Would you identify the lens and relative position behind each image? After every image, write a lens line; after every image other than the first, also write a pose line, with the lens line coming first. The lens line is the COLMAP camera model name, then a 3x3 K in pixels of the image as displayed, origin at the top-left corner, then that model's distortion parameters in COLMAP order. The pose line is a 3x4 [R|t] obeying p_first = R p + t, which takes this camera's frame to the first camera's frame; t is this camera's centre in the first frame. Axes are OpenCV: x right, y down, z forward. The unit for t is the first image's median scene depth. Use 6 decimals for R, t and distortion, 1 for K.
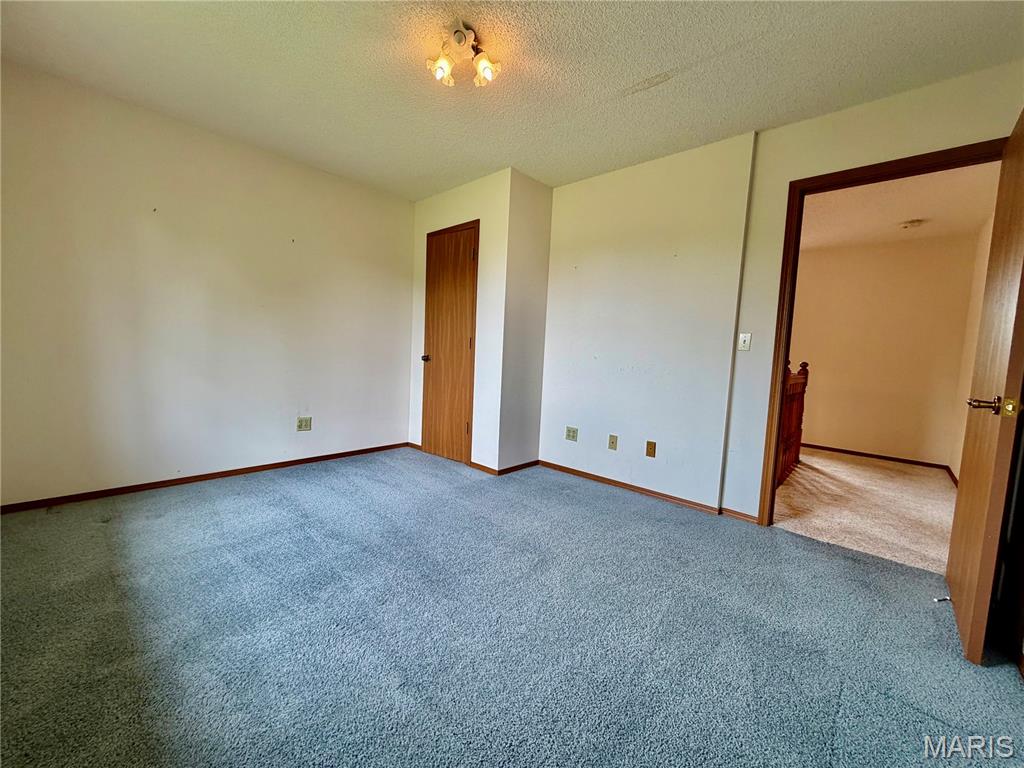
lens RADIAL K [[406.3, 0, 511.6], [0, 406.3, 386.0], [0, 0, 1]] dist [0.000805, -0.000432]
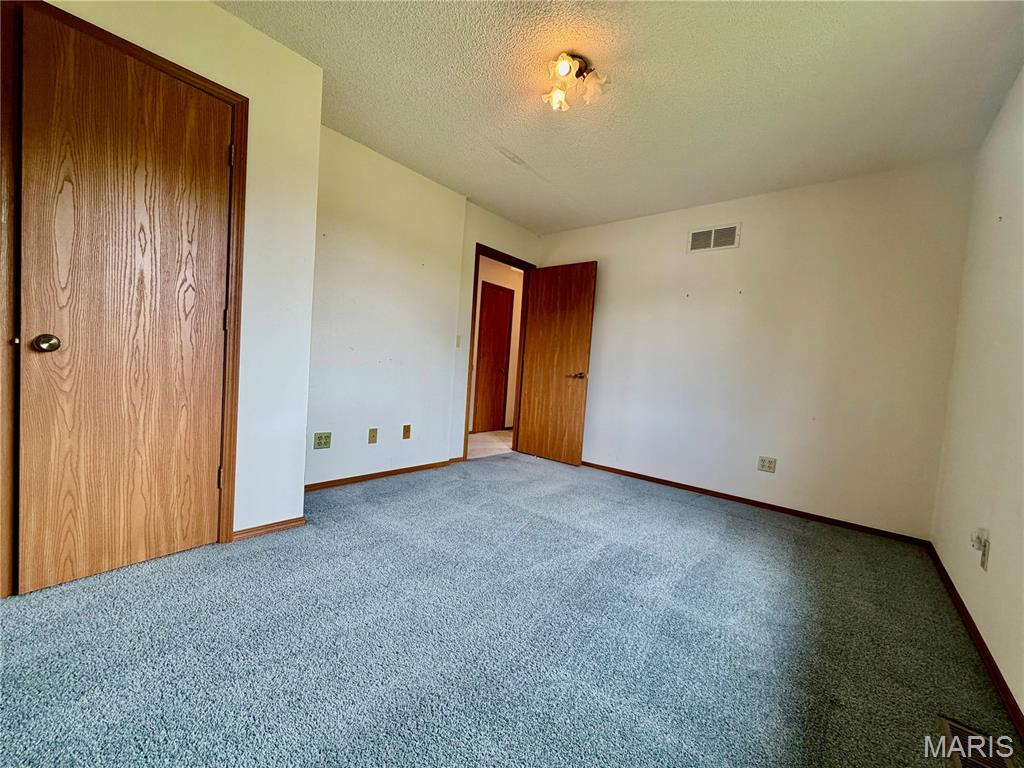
lens RADIAL K [[406.3, 0, 511.6], [0, 406.3, 386.0], [0, 0, 1]] dist [0.000805, -0.000432]
pose [[-0.042094, -0.096424, 0.994450, -0.697042], [0.013525, 0.995186, 0.097068, -0.068590], [-0.999022, 0.017536, -0.040587, 0.676786]]
